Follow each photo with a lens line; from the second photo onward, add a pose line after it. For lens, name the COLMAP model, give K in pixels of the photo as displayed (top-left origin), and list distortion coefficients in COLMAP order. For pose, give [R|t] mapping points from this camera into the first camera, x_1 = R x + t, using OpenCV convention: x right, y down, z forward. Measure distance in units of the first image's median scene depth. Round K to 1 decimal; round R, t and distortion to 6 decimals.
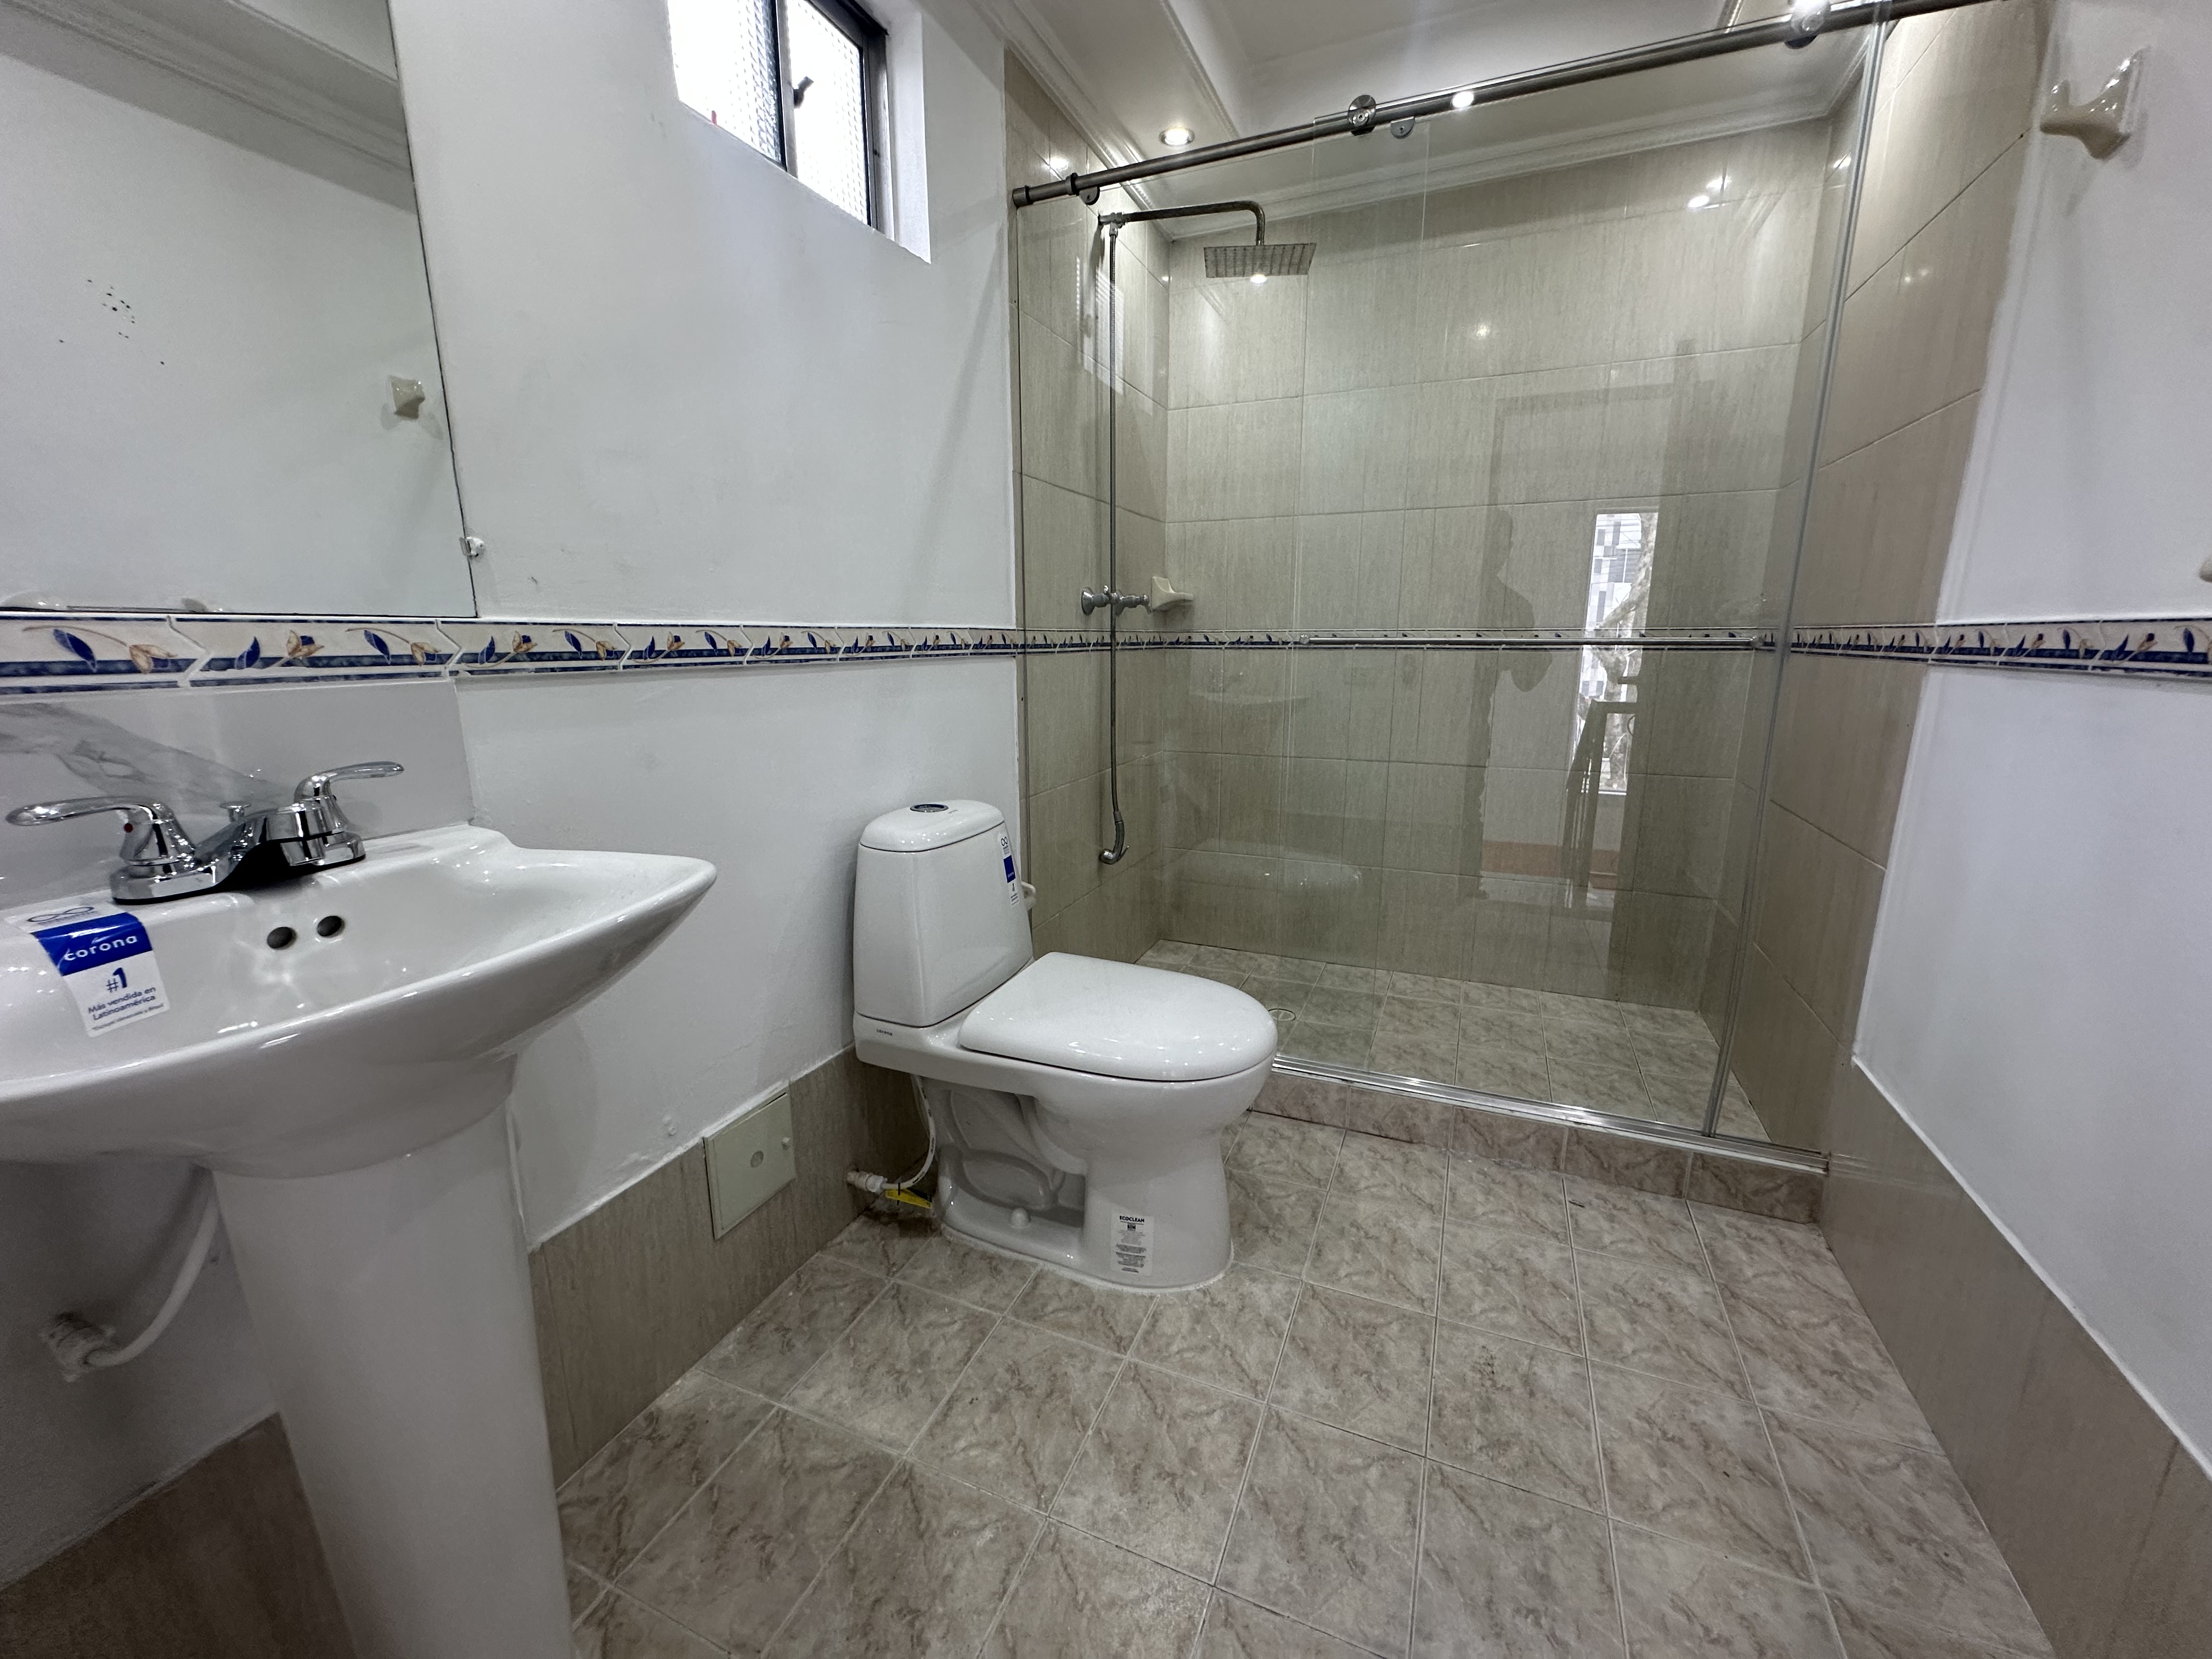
lens RADIAL K [[882.9, 0, 1106.3], [0, 882.9, 827.1], [0, 0, 1]] dist [-0.006572, 0.002040]
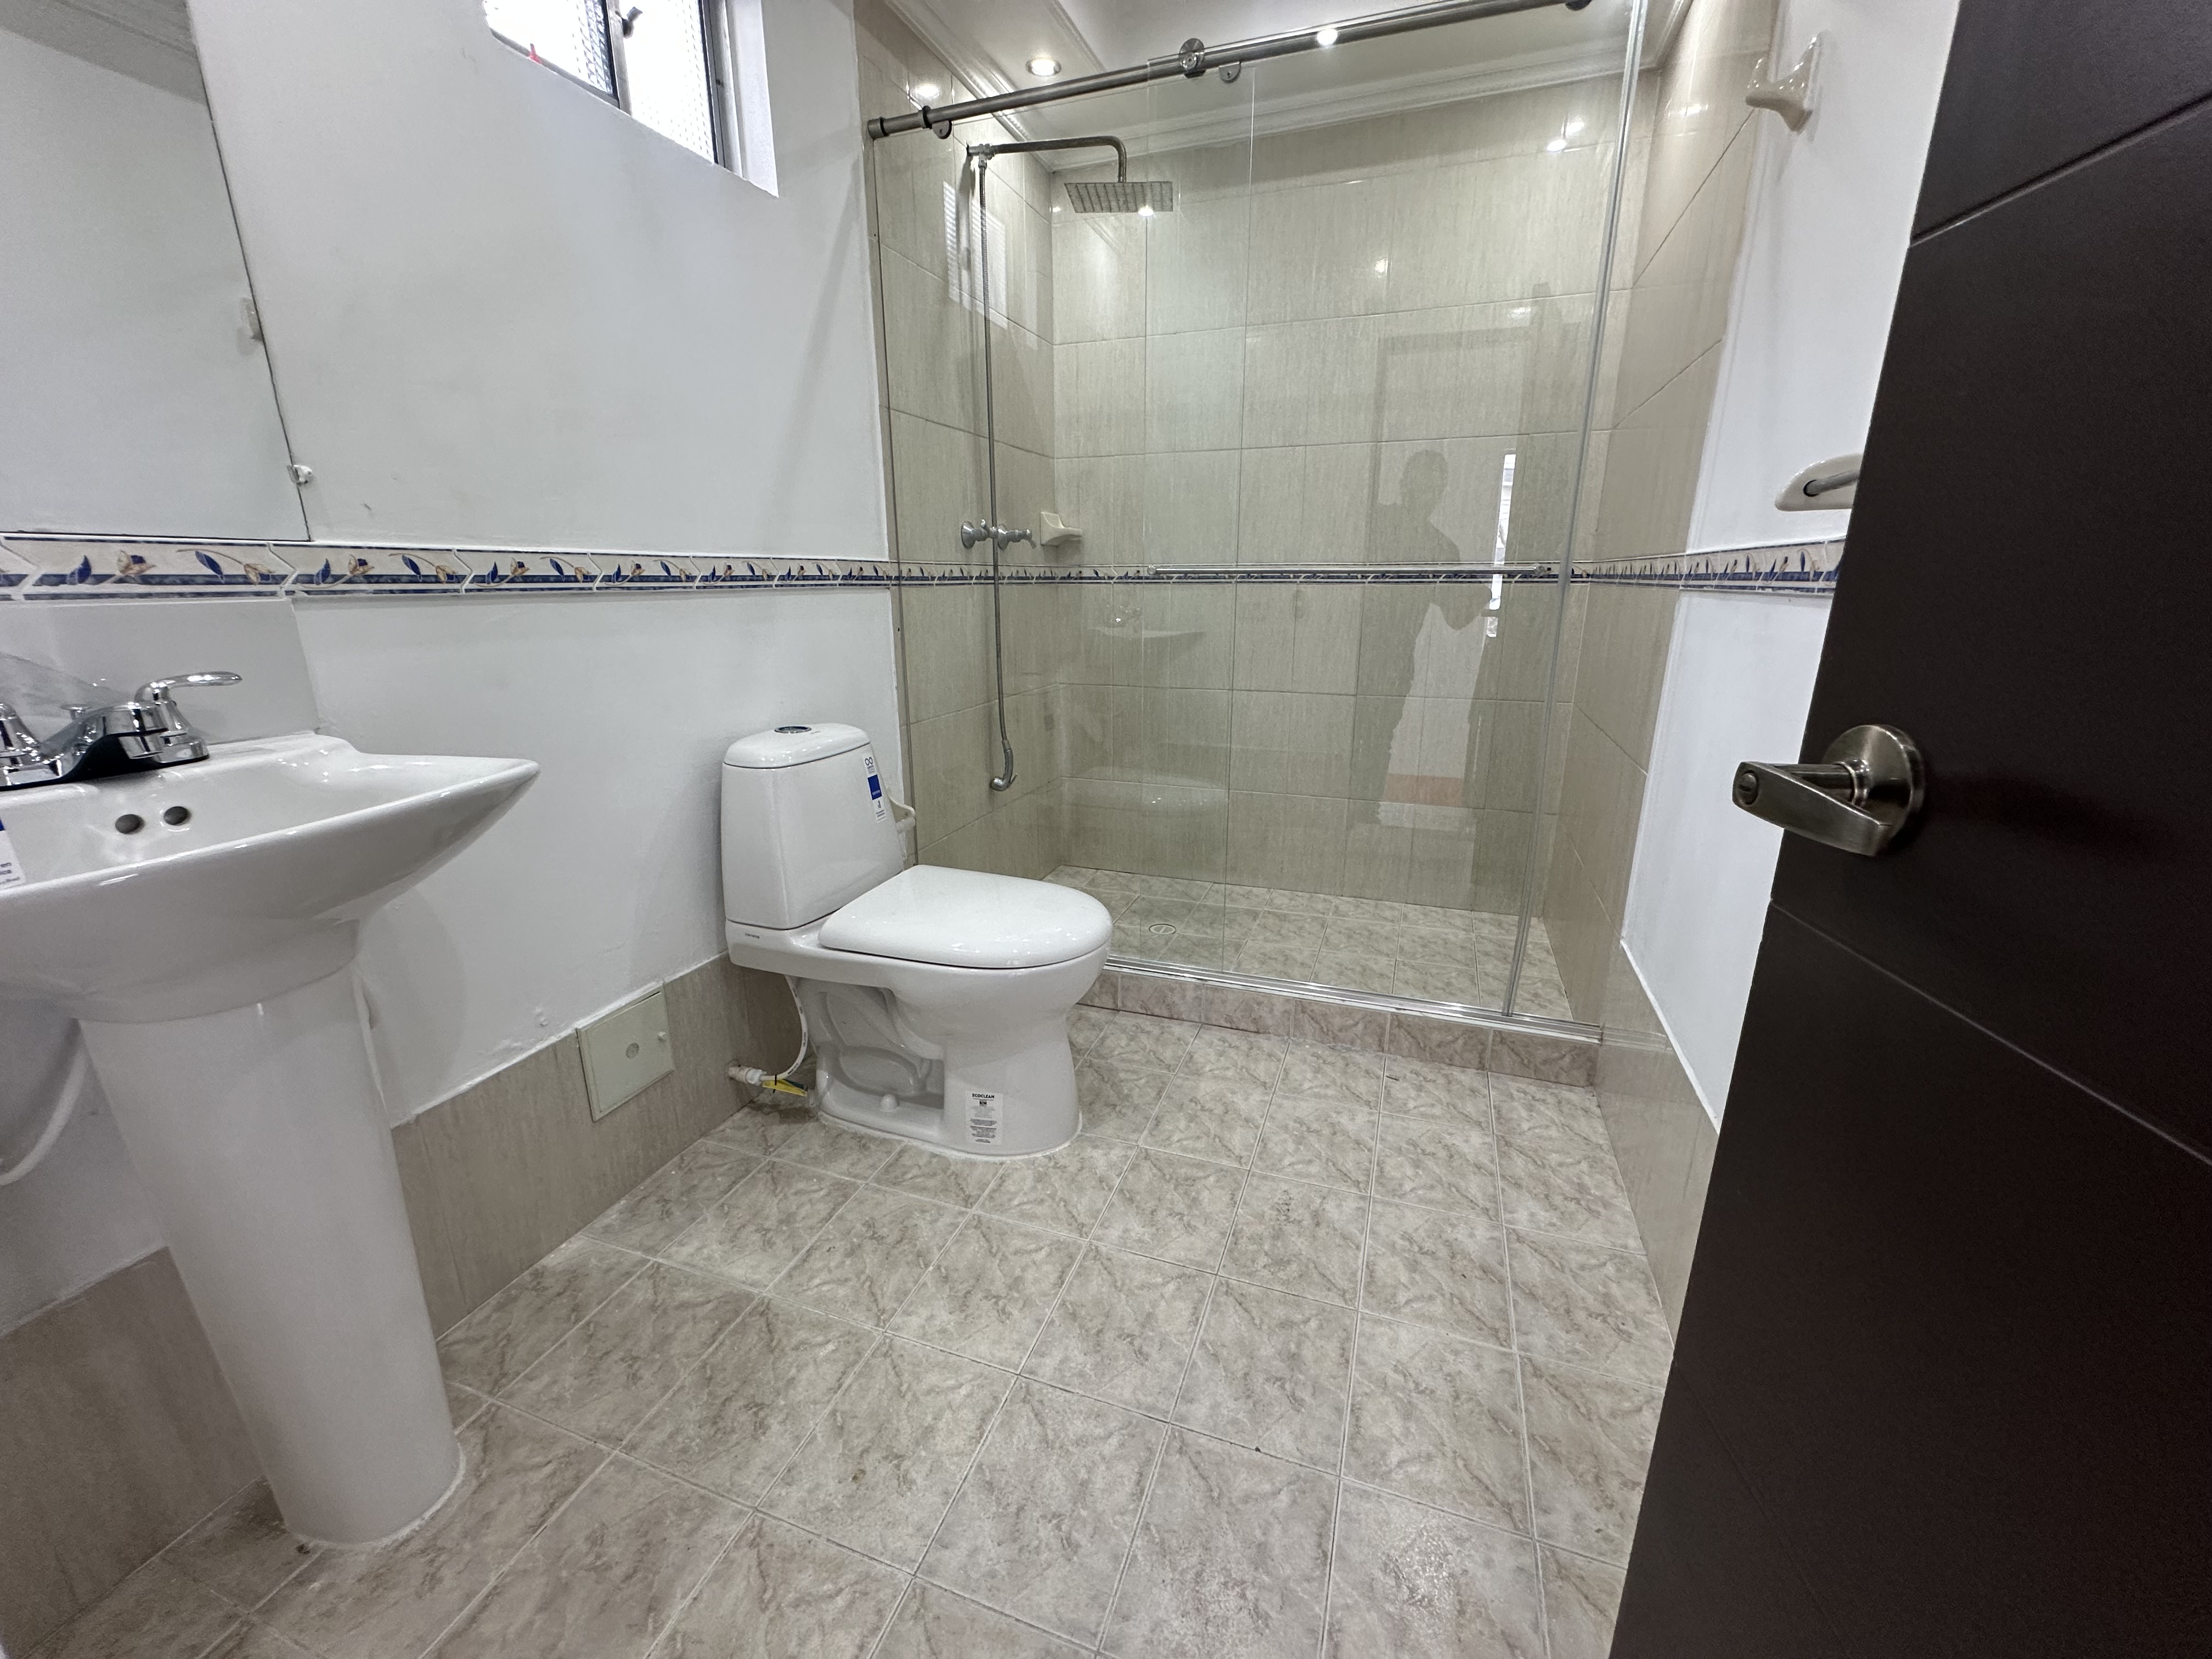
lens RADIAL K [[882.9, 0, 1106.3], [0, 882.9, 827.1], [0, 0, 1]] dist [-0.006572, 0.002040]
pose [[0.998434, -0.015493, 0.053750, 0.144665], [0.012109, 0.997958, 0.062722, 0.041293], [-0.054612, -0.061973, 0.996583, -0.110847]]
